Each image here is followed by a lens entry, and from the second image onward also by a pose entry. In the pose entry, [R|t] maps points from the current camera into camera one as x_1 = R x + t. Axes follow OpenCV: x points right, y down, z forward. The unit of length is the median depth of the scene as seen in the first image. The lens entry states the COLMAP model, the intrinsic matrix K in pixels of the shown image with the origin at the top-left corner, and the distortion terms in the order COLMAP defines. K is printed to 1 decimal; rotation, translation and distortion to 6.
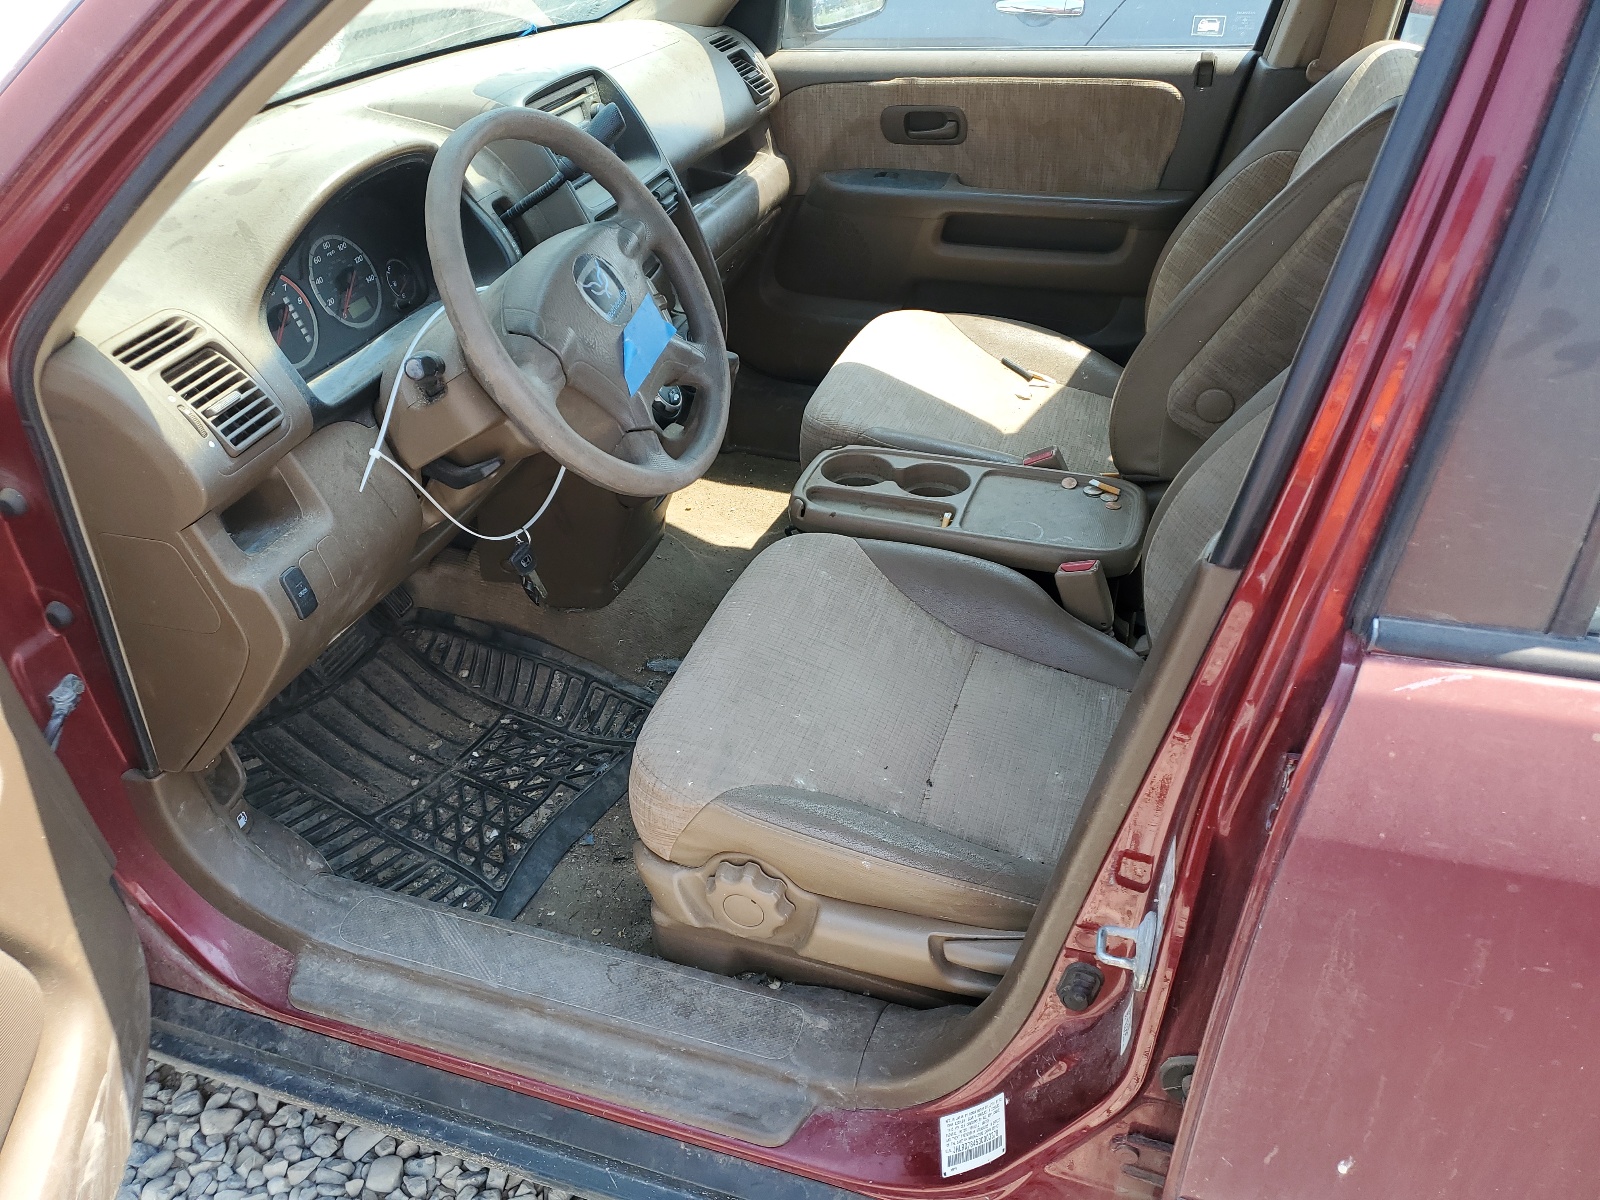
lens RADIAL K [[1363.6, 0, 798.1], [0, 1363.6, 598.7], [0, 0, 1]] dist [0.007829, 0.002255]
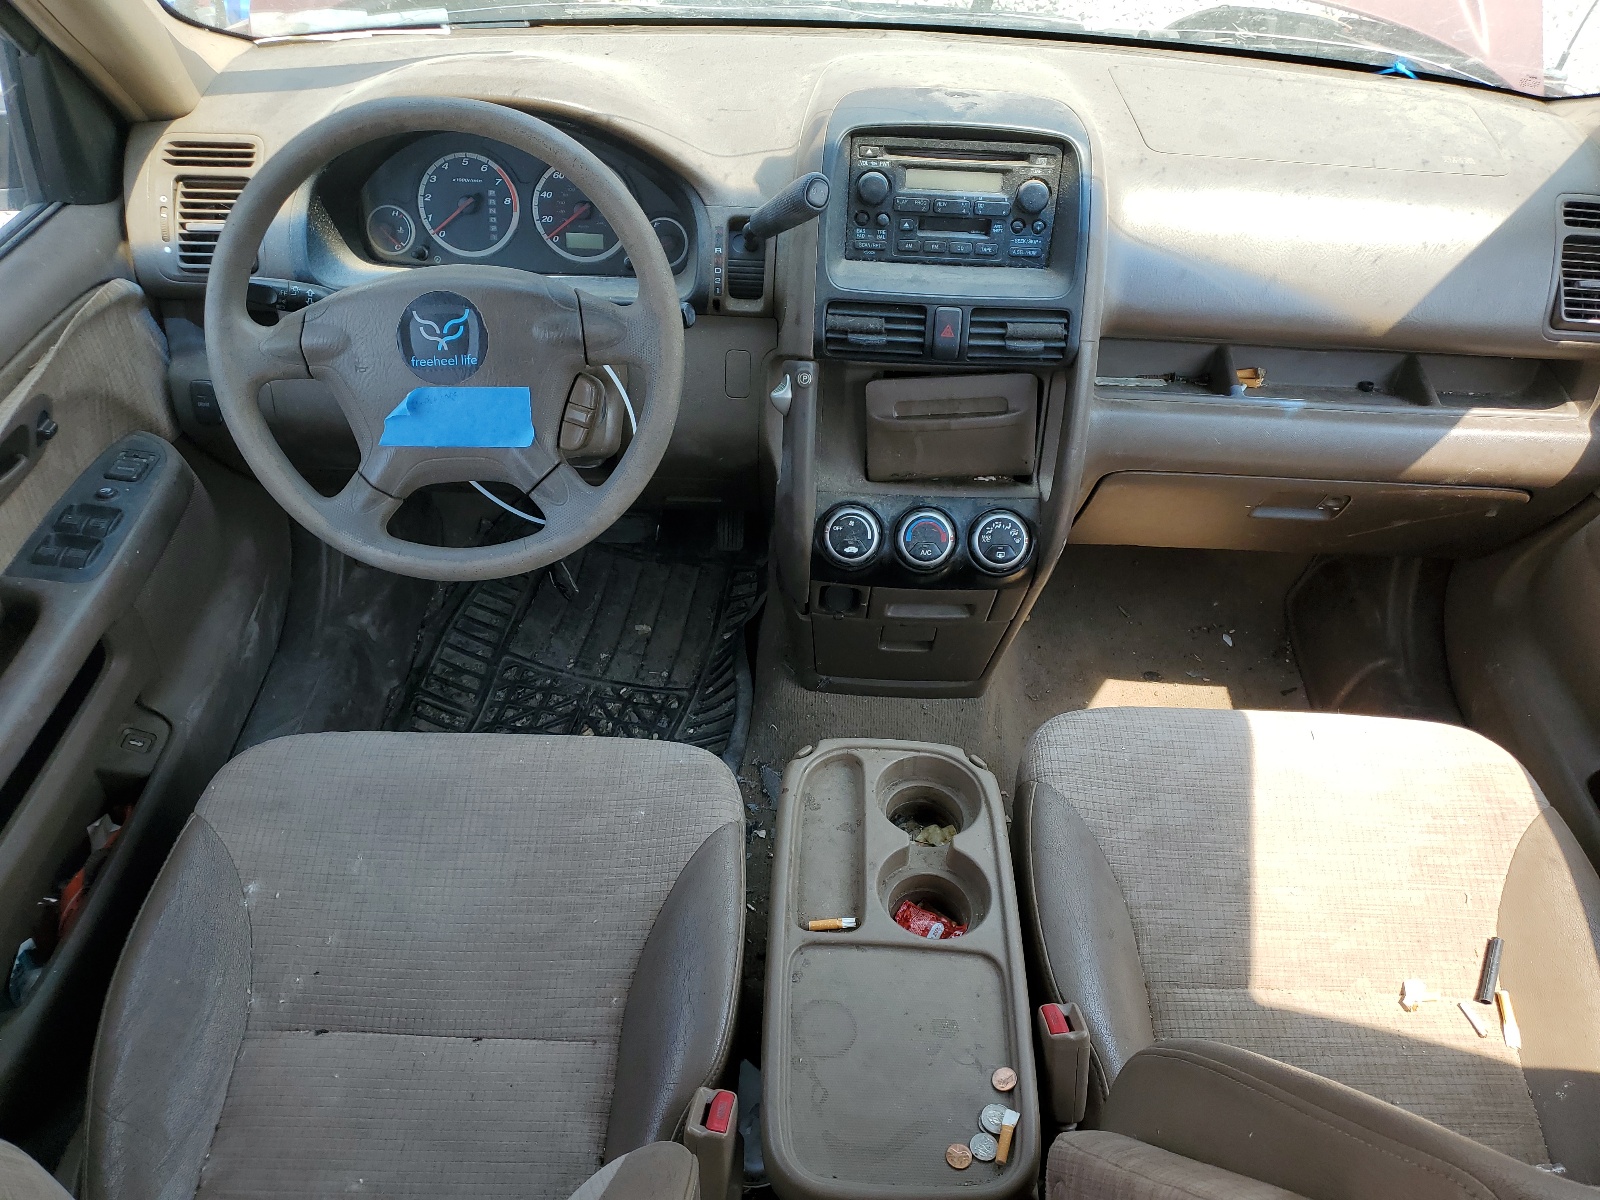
lens RADIAL K [[1363.6, 0, 799.4], [0, 1363.6, 601.6], [0, 0, 1]] dist [0.007829, 0.002255]
pose [[0.273156, 0.651861, -0.707434, 0.482769], [-0.543576, 0.711333, 0.445567, -0.471175], [0.793669, 0.262835, 0.548641, 0.583032]]
